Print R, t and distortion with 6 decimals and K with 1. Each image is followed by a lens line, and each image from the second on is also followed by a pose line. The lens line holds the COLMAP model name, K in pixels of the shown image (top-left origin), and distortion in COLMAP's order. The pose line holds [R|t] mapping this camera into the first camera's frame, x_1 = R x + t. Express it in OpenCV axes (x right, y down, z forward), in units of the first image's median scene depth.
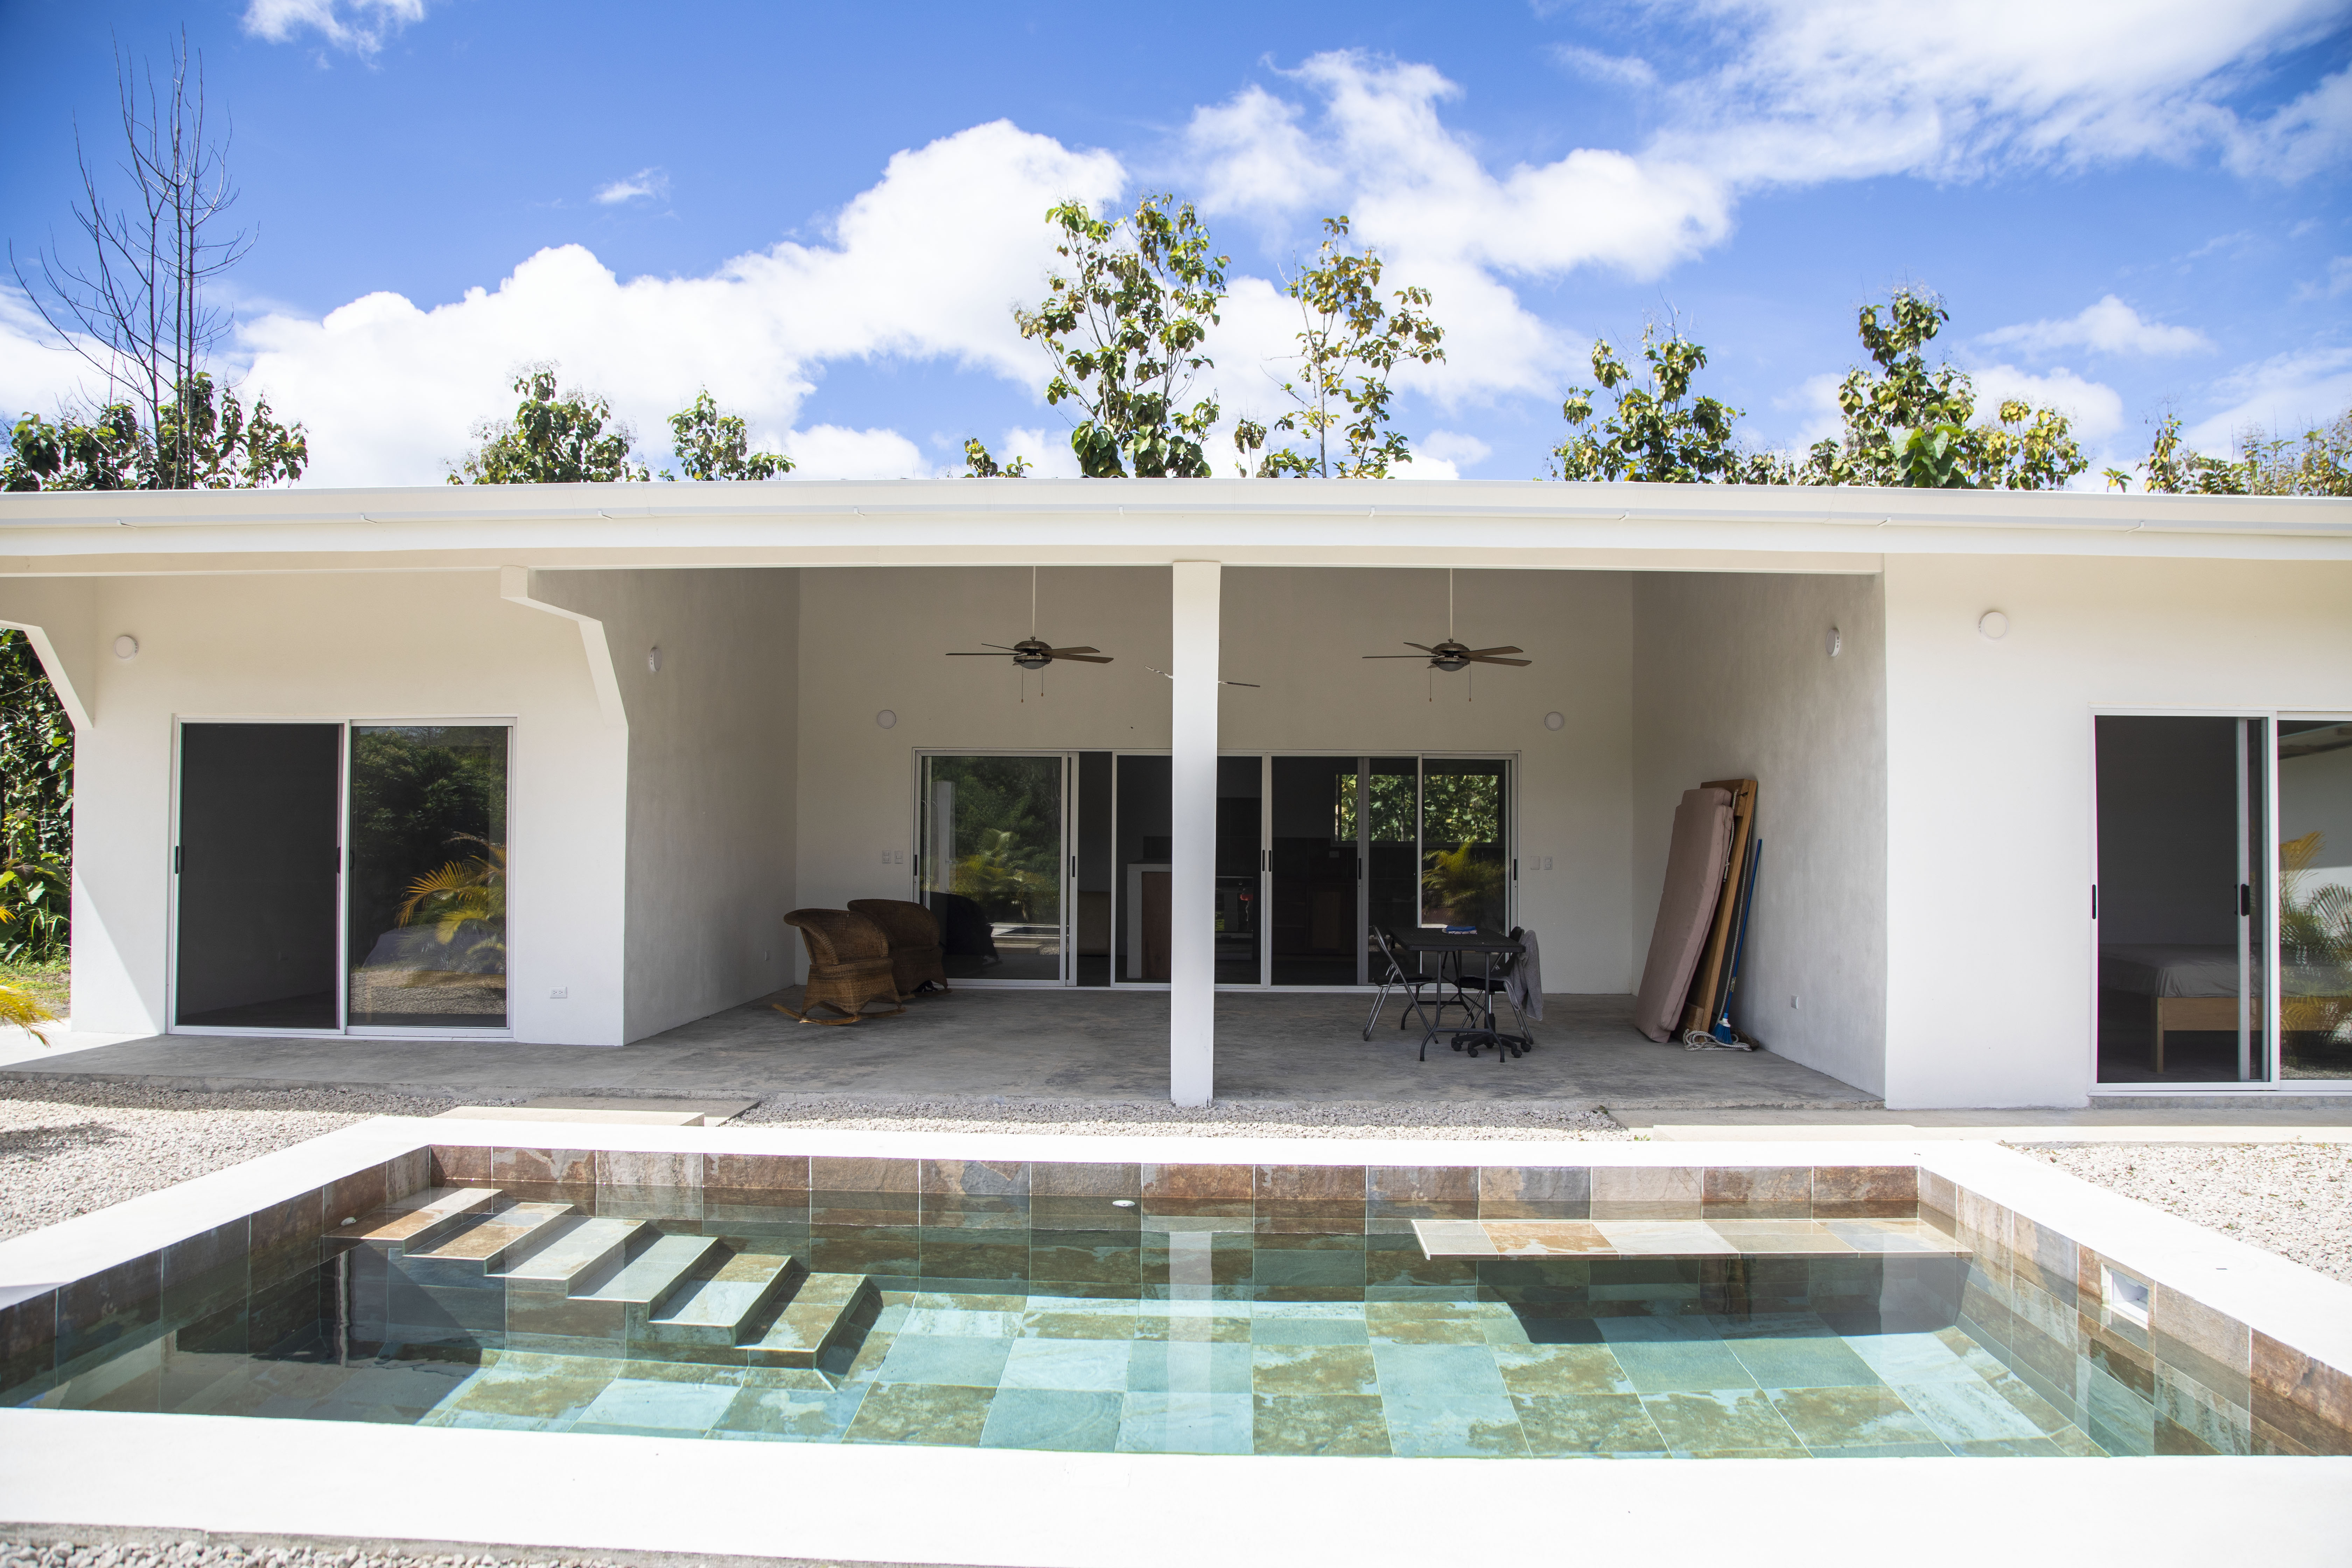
lens RADIAL K [[1640.6, 0, 1181.4], [0, 1640.6, 787.2], [0, 0, 1]] dist [-0.108125, 0.040807]
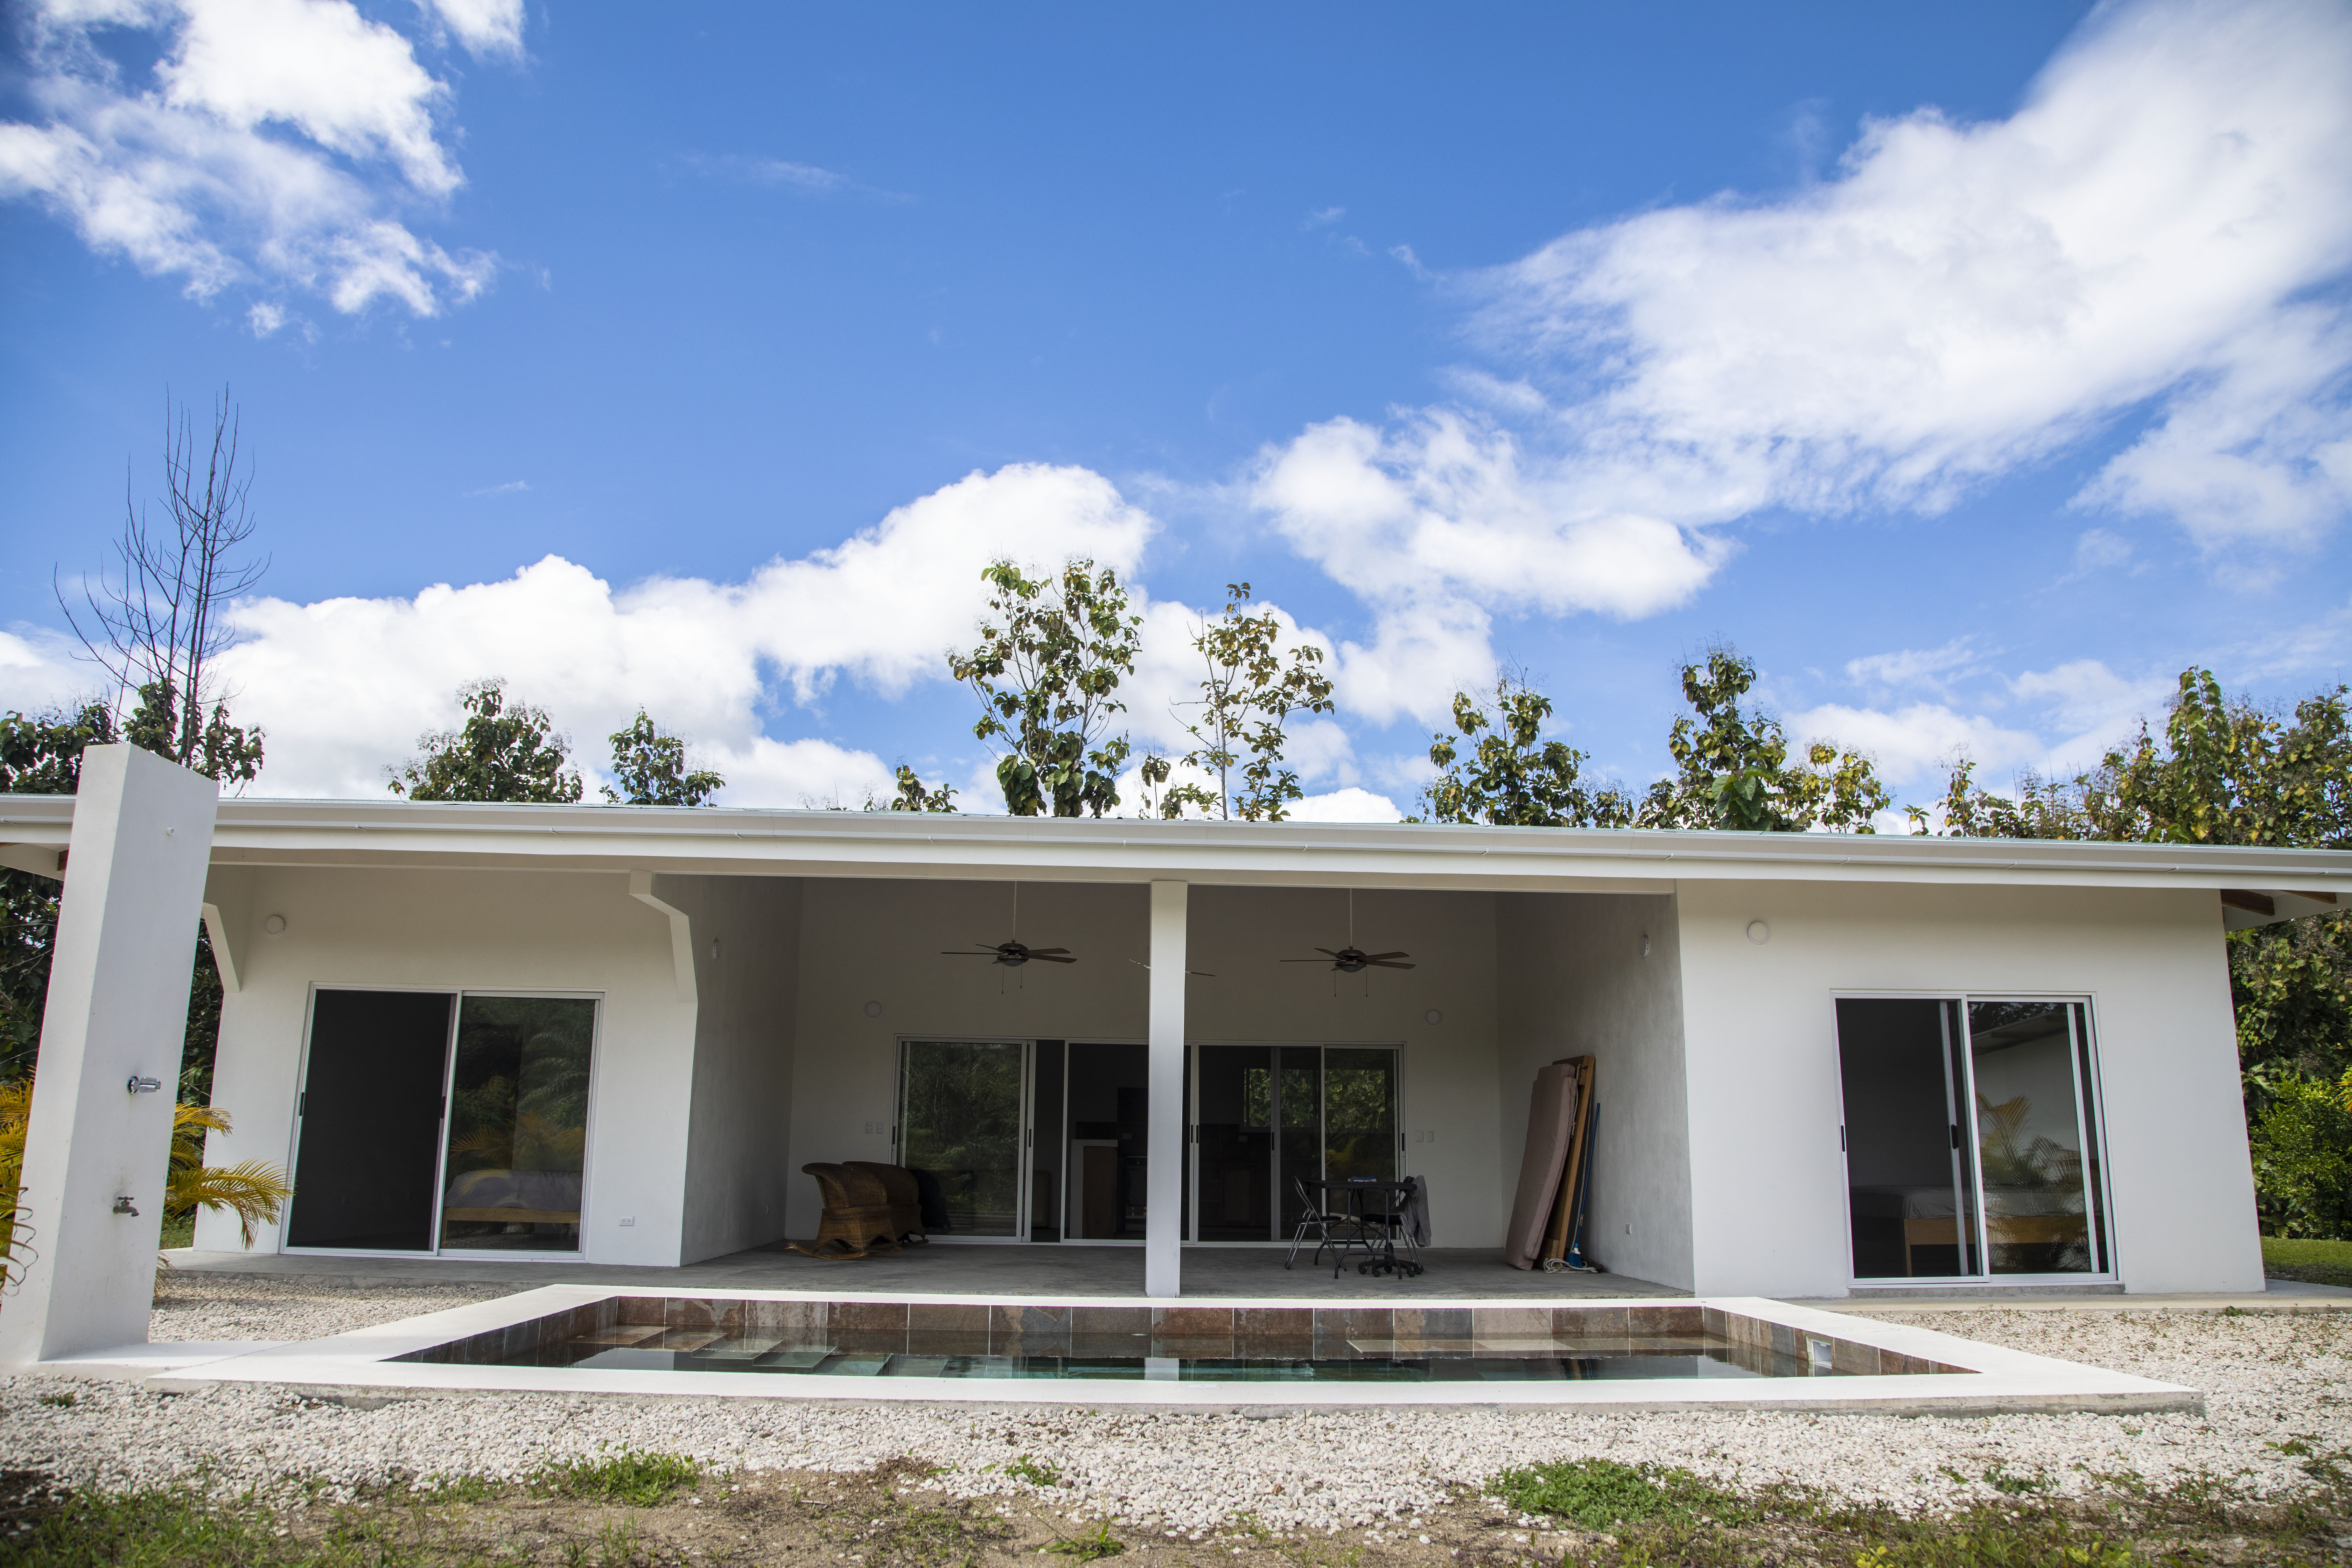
lens RADIAL K [[1640.6, 0, 1198.2], [0, 1640.6, 788.2], [0, 0, 1]] dist [-0.108125, 0.040807]
pose [[0.996191, 0.021749, 0.084447, -0.049610], [-0.004916, 0.980865, -0.194627, 0.029443], [-0.087064, 0.193470, 0.977235, -0.193719]]
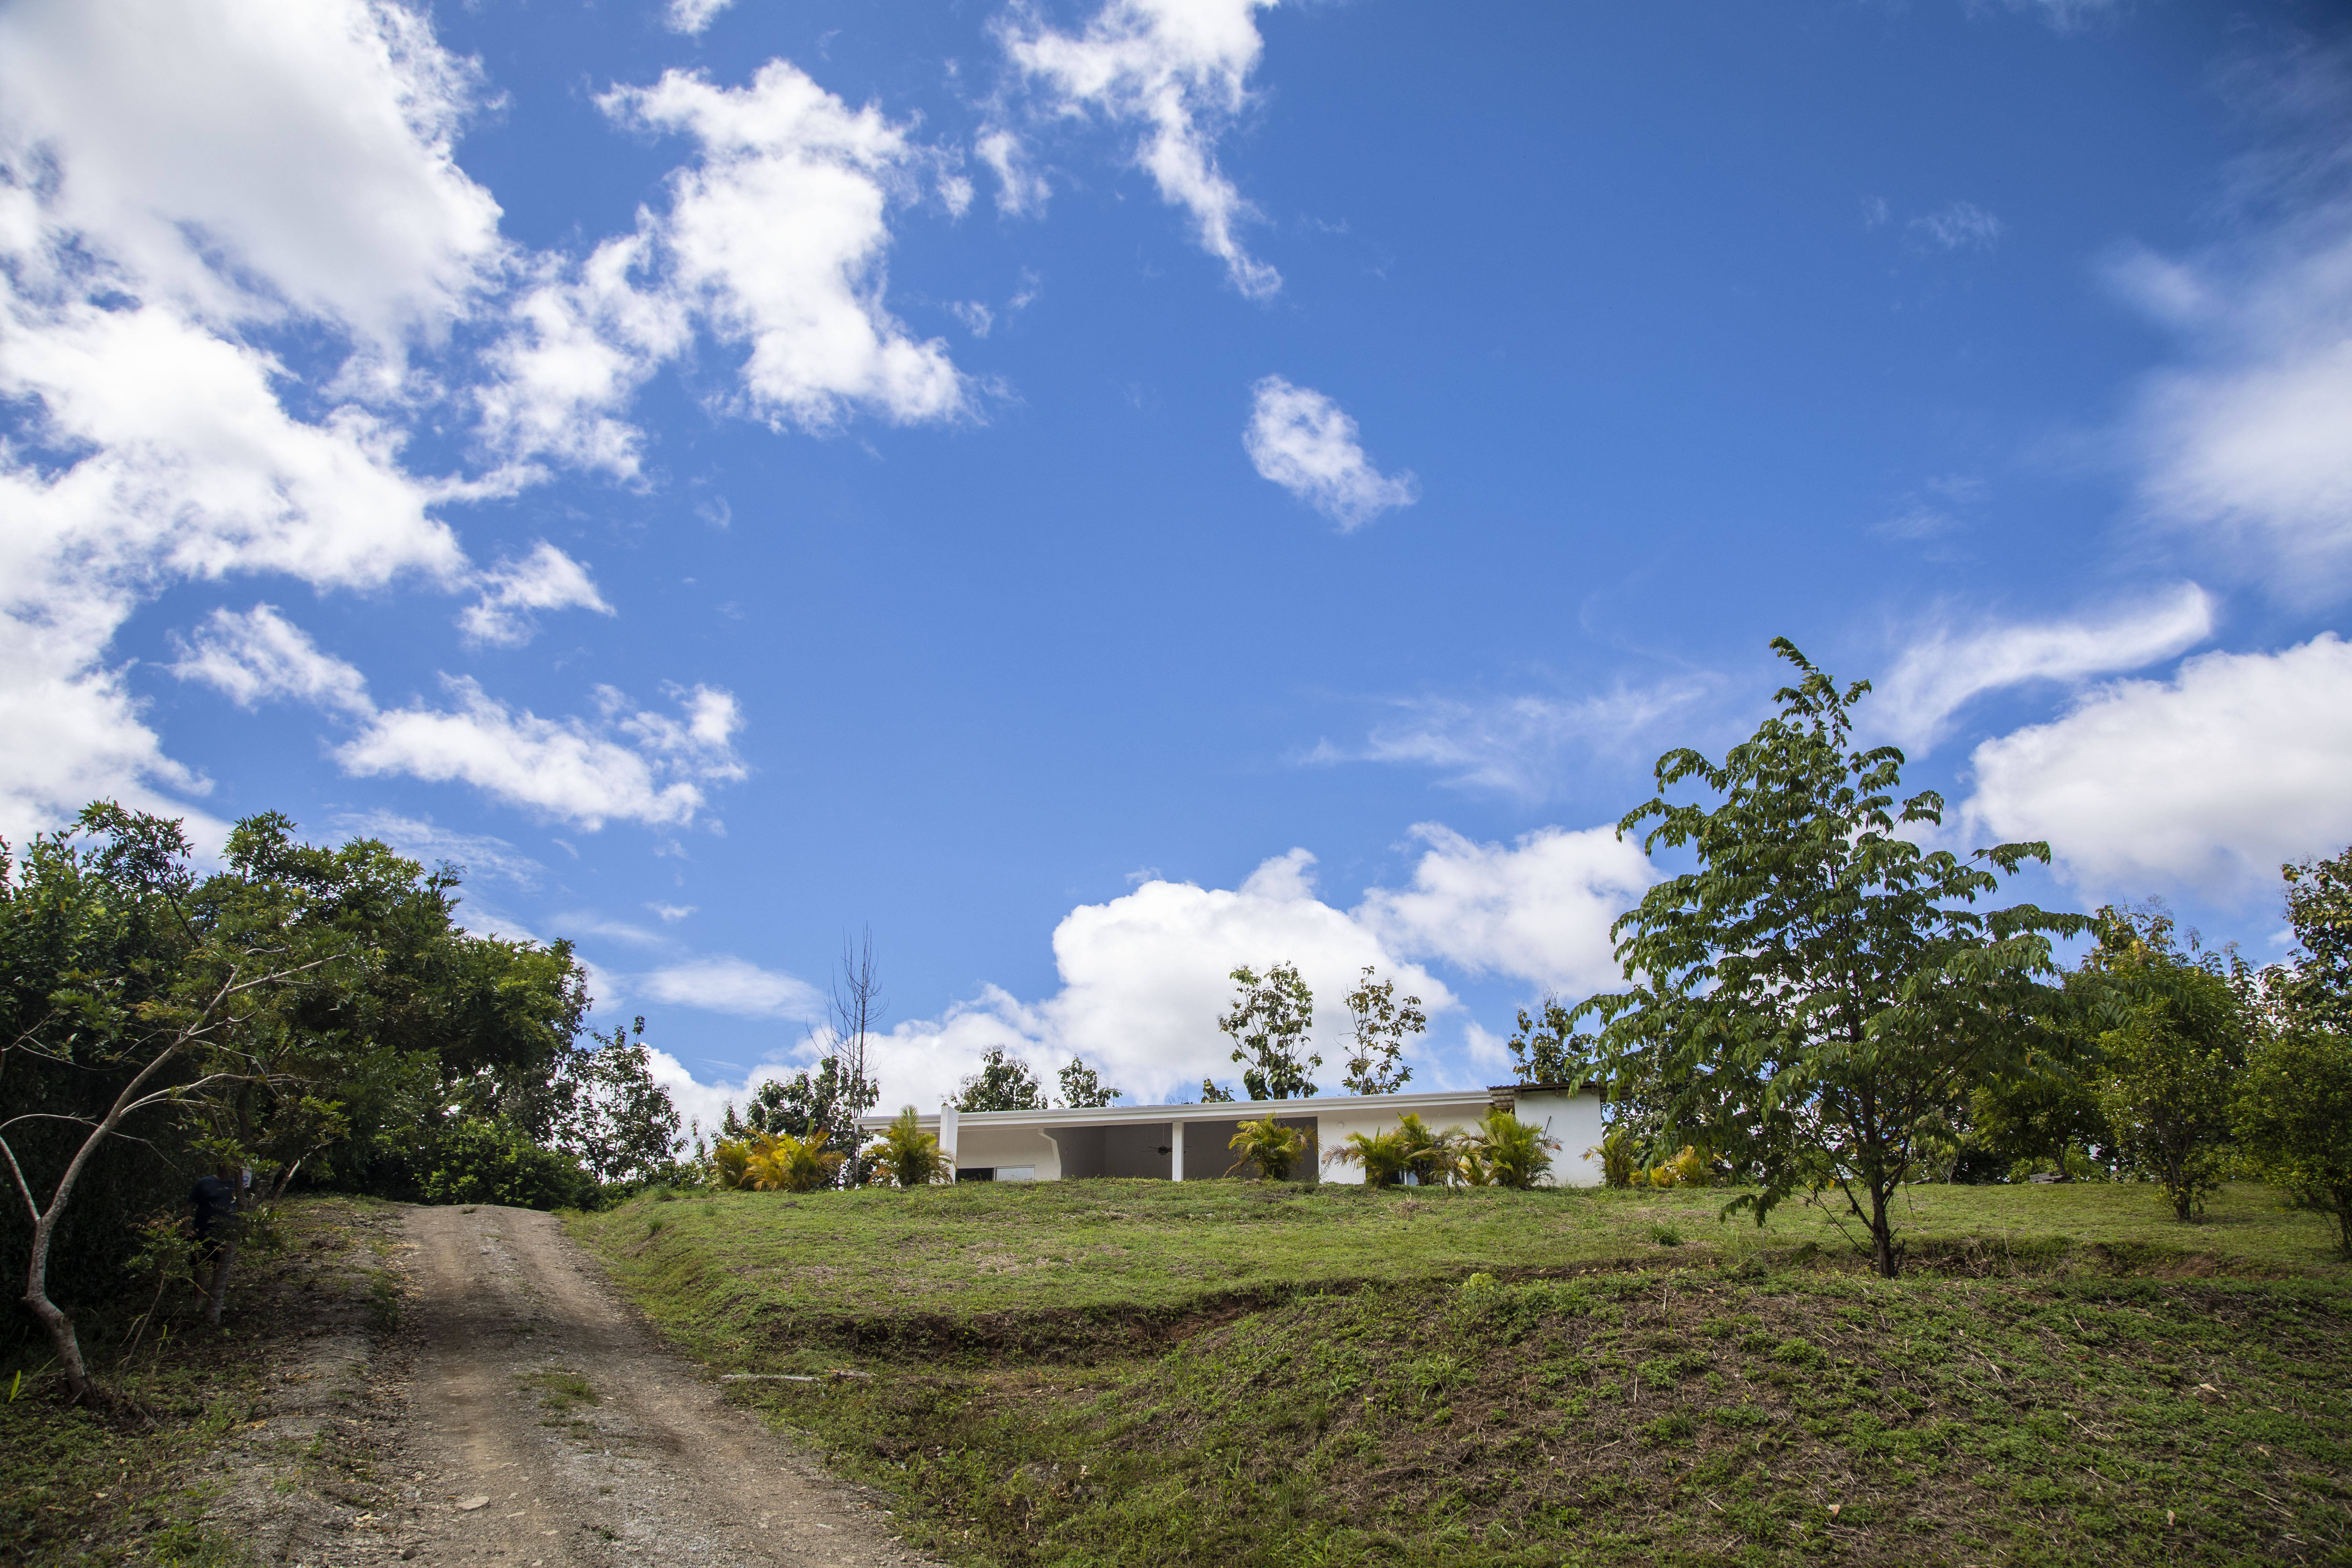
lens RADIAL K [[1640.6, 0, 1181.5], [0, 1640.6, 795.6], [0, 0, 1]] dist [-0.108125, 0.040807]
pose [[0.973274, -0.083283, -0.214013, 0.661139], [0.000920, 0.933330, -0.359019, 0.406787], [0.229644, 0.349227, 0.908462, -2.110354]]
